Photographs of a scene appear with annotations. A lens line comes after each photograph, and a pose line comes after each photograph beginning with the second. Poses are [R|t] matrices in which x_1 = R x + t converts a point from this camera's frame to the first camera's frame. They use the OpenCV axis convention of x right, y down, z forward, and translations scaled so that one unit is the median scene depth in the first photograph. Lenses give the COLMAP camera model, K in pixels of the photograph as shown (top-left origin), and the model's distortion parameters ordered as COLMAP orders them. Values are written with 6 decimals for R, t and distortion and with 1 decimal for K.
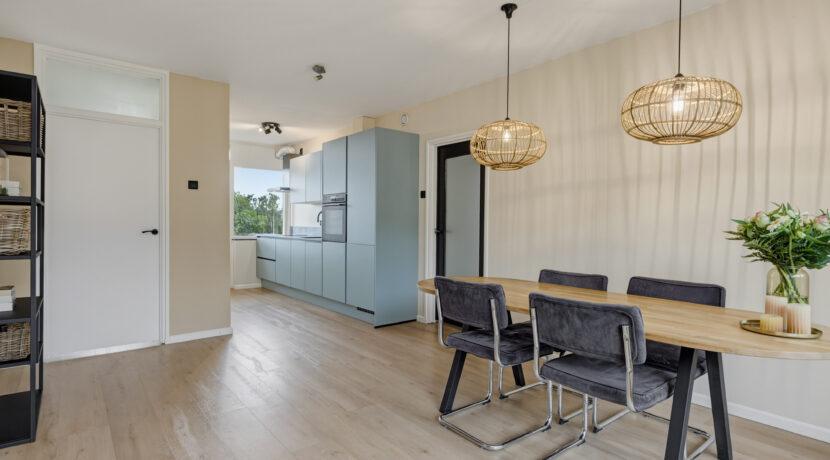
lens RADIAL K [[427.6, 0, 415.0], [0, 427.6, 230.0], [0, 0, 1]] dist [0.000321, -0.000066]
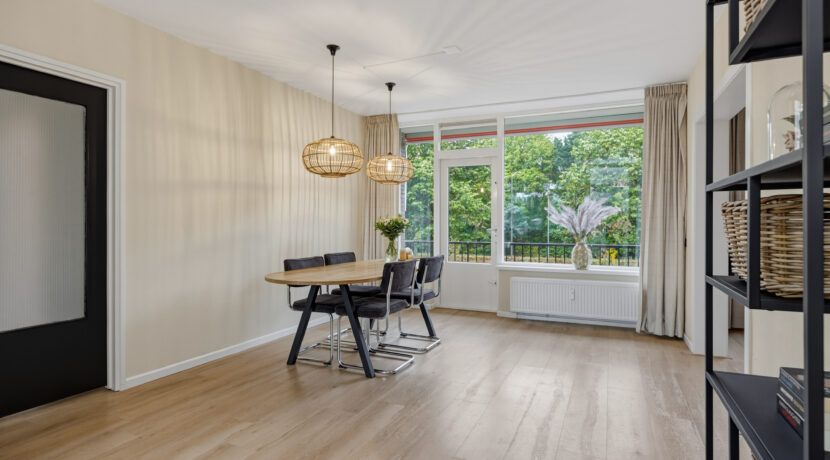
lens RADIAL K [[436.4, 0, 417.1], [0, 436.4, 223.5], [0, 0, 1]] dist [-0.000151, -0.000291]
pose [[-0.457434, -0.010171, 0.889186, -0.541770], [0.004061, 0.999900, 0.013526, -0.012581], [-0.889235, 0.009798, -0.457347, 0.719429]]
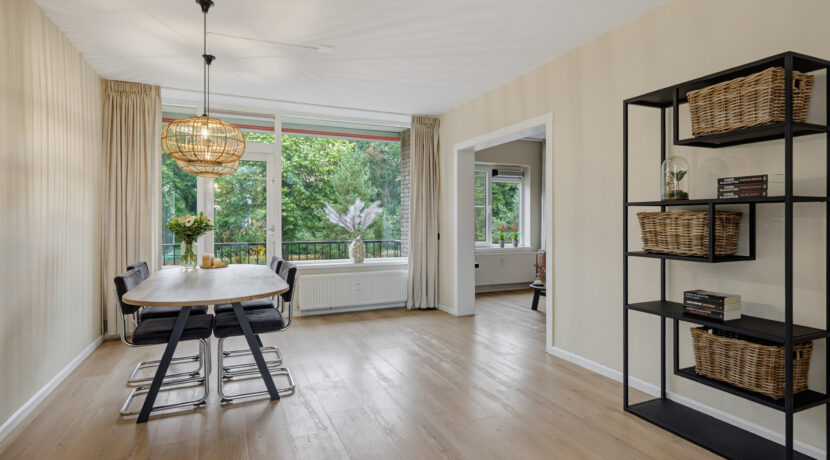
lens RADIAL K [[436.4, 0, 417.1], [0, 436.4, 223.5], [0, 0, 1]] dist [-0.000151, -0.000291]
pose [[-0.968833, -0.008708, 0.247563, -0.267386], [-0.004160, 0.999813, 0.018886, -0.017014], [-0.247682, 0.017268, -0.968688, 0.977787]]
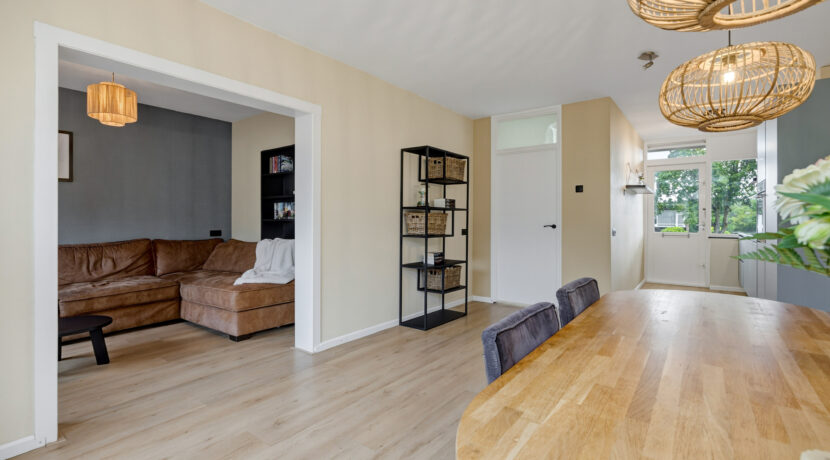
lens RADIAL K [[385.0, 0, 415.2], [0, 385.0, 218.7], [0, 0, 1]] dist [-0.000444, -0.000282]
pose [[0.244773, -0.009888, -0.969530, 0.354492], [-0.013545, 0.999816, -0.013616, 0.000283], [0.969486, 0.016465, 0.244594, 0.214016]]
